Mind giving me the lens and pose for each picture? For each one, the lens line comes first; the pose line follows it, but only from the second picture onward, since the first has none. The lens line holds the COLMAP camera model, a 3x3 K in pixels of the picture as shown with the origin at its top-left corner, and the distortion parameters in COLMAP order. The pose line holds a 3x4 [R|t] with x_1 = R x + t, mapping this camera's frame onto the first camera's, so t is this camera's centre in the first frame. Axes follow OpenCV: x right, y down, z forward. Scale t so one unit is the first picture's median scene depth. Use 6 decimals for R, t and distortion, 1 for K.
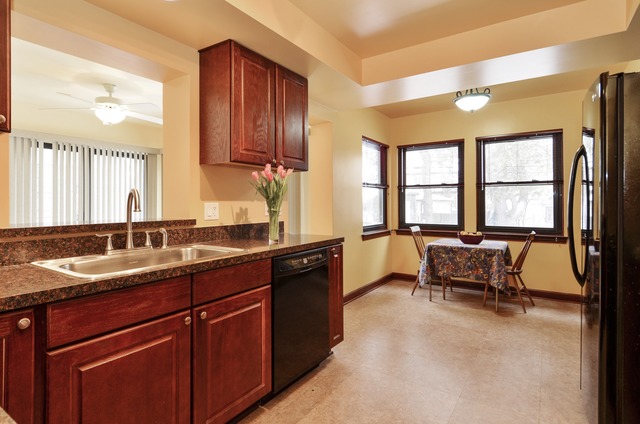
lens RADIAL K [[338.2, 0, 308.5], [0, 338.2, 202.9], [0, 0, 1]] dist [0.004308, 0.000452]
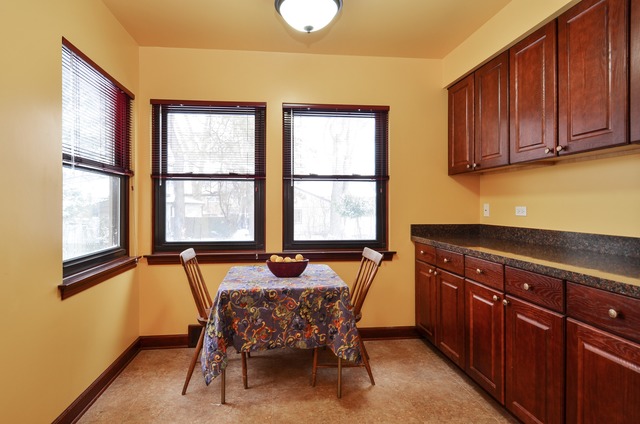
lens RADIAL K [[338.2, 0, 308.5], [0, 338.2, 202.9], [0, 0, 1]] dist [0.004308, 0.000452]
pose [[0.757904, 0.010726, 0.652278, 0.111523], [-0.004212, 0.999924, -0.011548, 0.002139], [-0.652353, 0.006005, 0.757892, 0.467726]]
